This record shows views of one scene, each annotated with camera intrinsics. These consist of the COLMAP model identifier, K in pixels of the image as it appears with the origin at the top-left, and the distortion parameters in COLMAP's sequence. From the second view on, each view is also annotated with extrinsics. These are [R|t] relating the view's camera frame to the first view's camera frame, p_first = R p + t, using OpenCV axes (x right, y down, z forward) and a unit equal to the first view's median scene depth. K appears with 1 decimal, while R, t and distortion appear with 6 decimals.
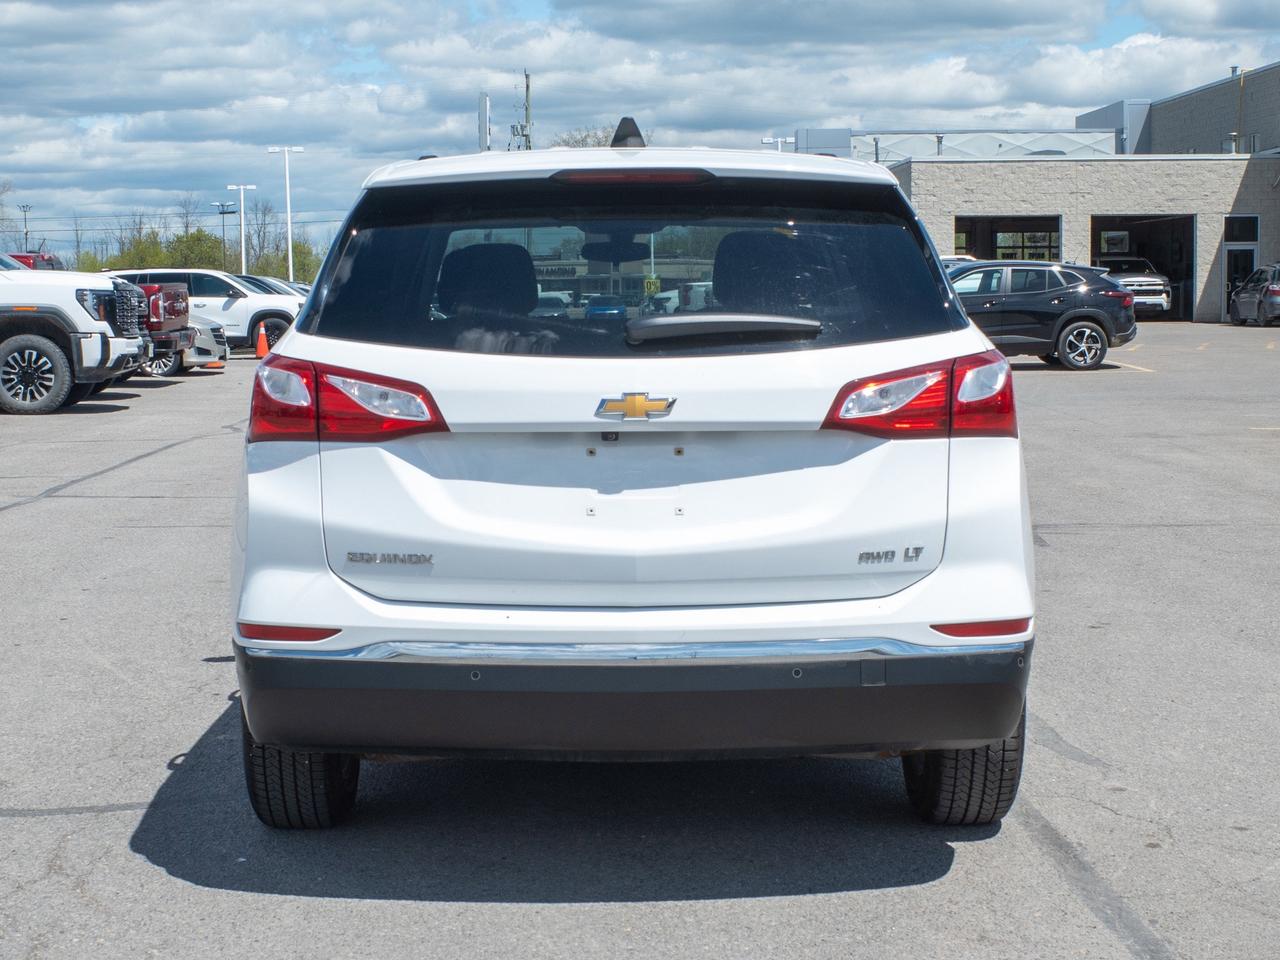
lens RADIAL K [[2279.8, 0, 640.0], [0, 2279.8, 480.0], [0, 0, 1]] dist [-0.041555, -0.000034]
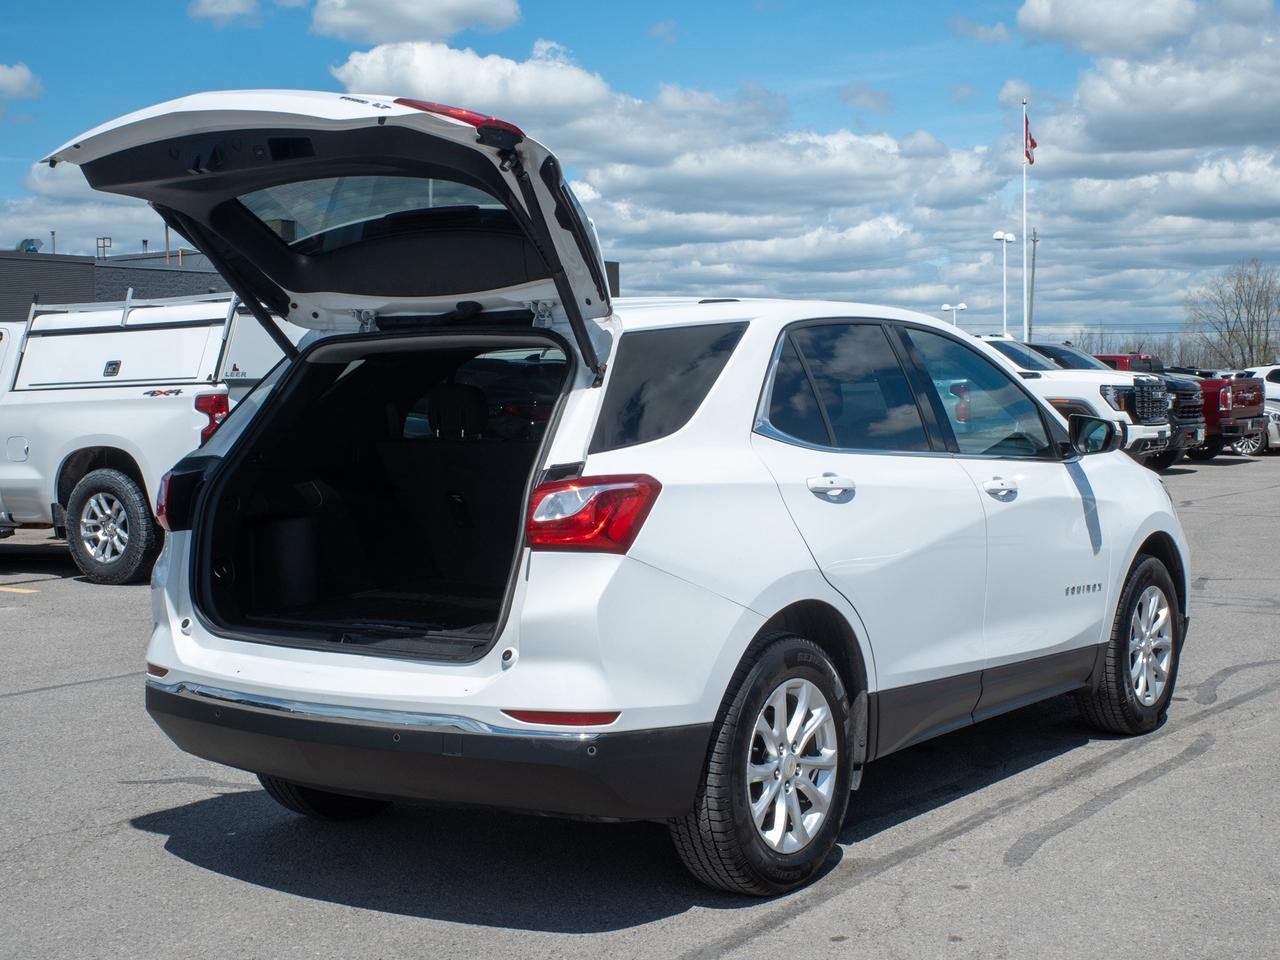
lens RADIAL K [[1841.5, 0, 650.8], [0, 1841.5, 536.4], [0, 0, 1]] dist [-0.045579, -0.044250]
pose [[0.810978, 0.043287, -0.583473, 0.735881], [-0.041535, 0.999003, 0.016385, -0.044111], [0.583600, 0.010946, 0.811967, 0.271505]]
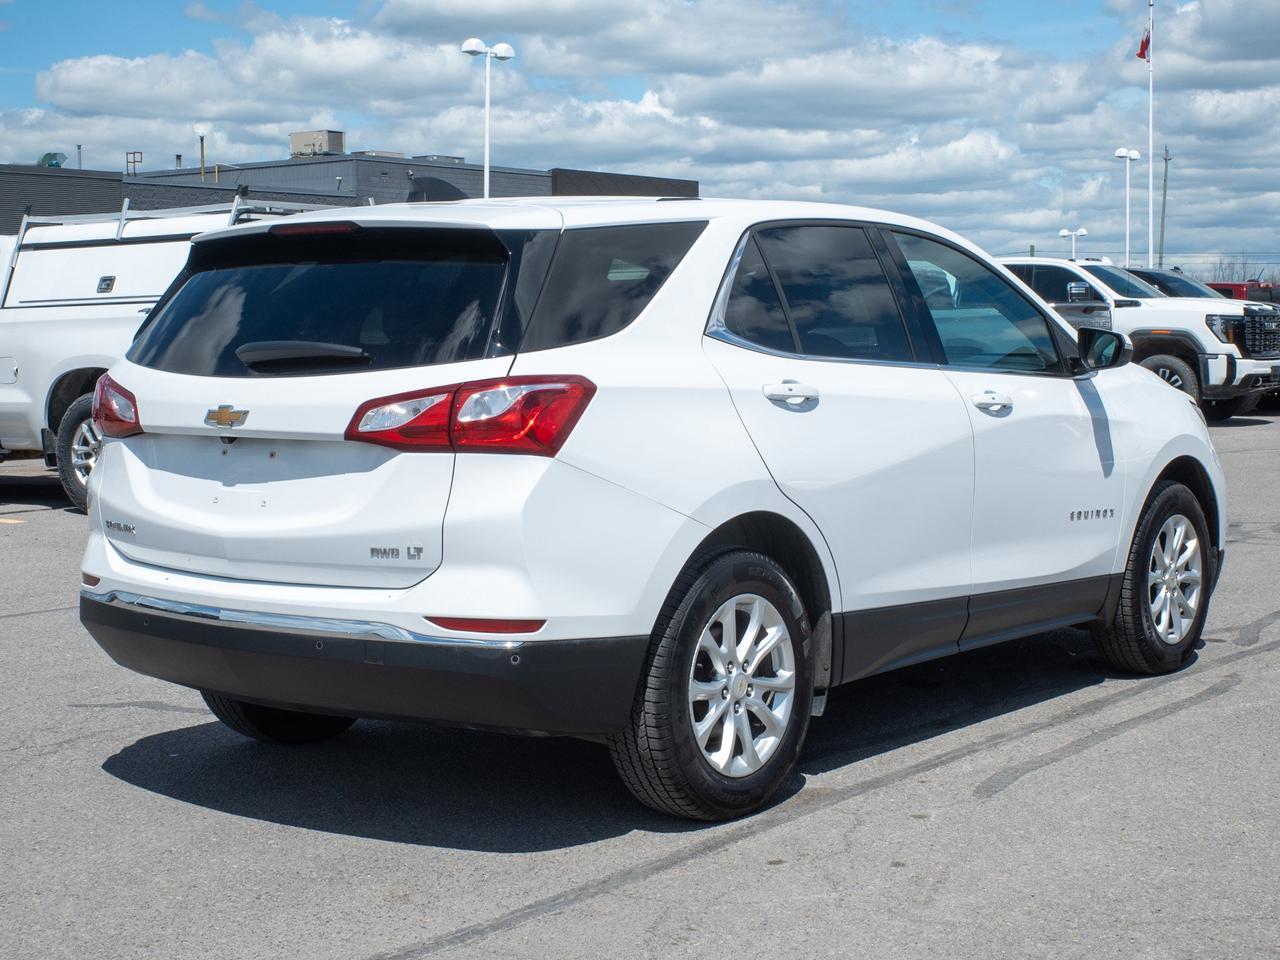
lens RADIAL K [[2040.4, 0, 640.0], [0, 2040.4, 480.0], [0, 0, 1]] dist [-0.032886, -0.116277]
pose [[0.782276, 0.049297, -0.620978, 0.835187], [-0.050470, 0.998602, 0.015696, -0.025514], [0.620883, 0.019063, 0.783671, 0.266573]]
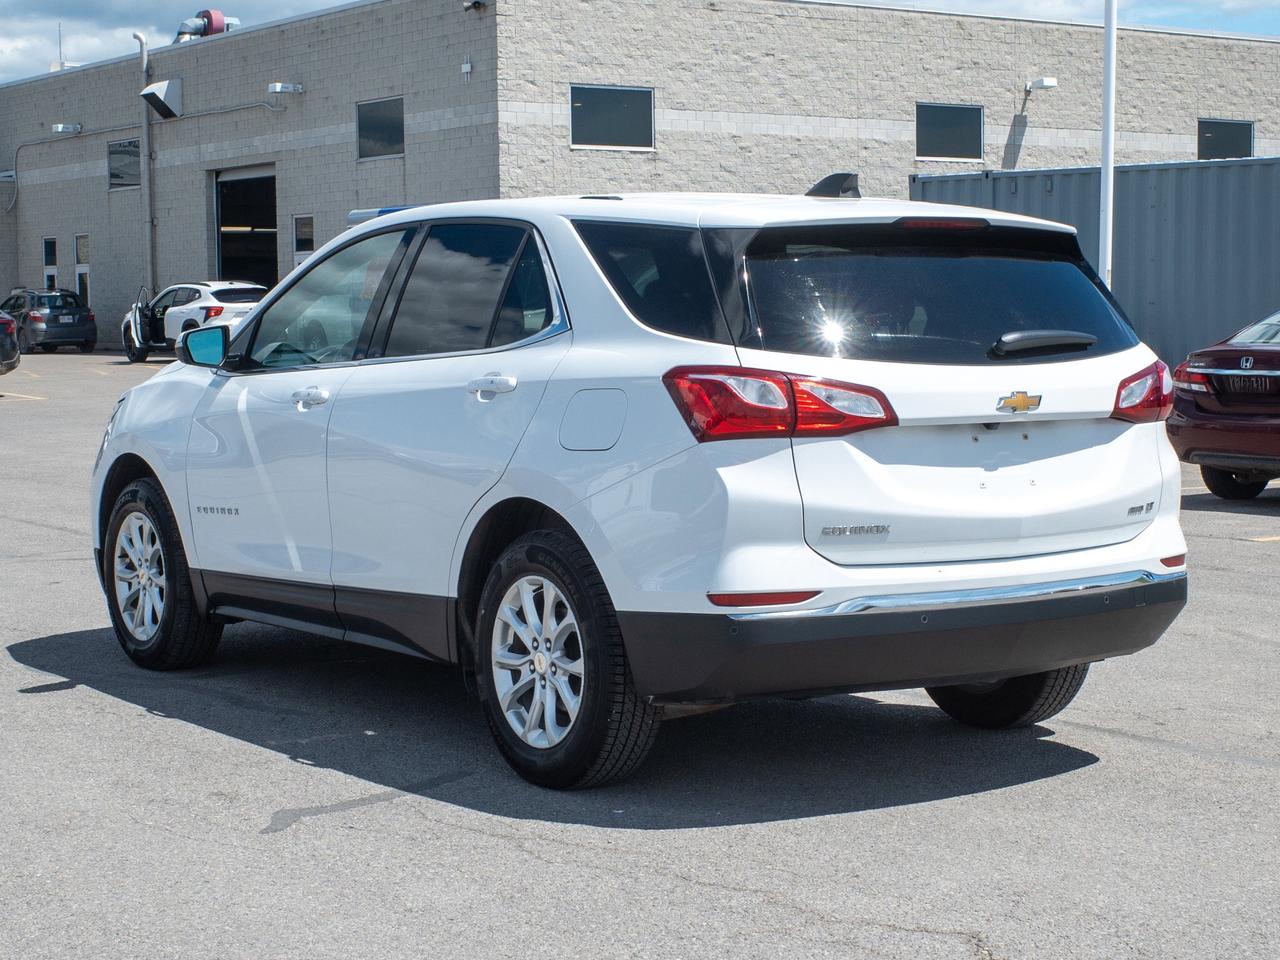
lens RADIAL K [[2394.8, 0, 640.0], [0, 2394.8, 480.0], [0, 0, 1]] dist [0.008748, -0.050086]
pose [[0.820791, -0.040341, 0.569802, -0.931612], [0.049164, 0.998791, -0.000108, 0.001637], [-0.569109, 0.028102, 0.821782, 0.002109]]
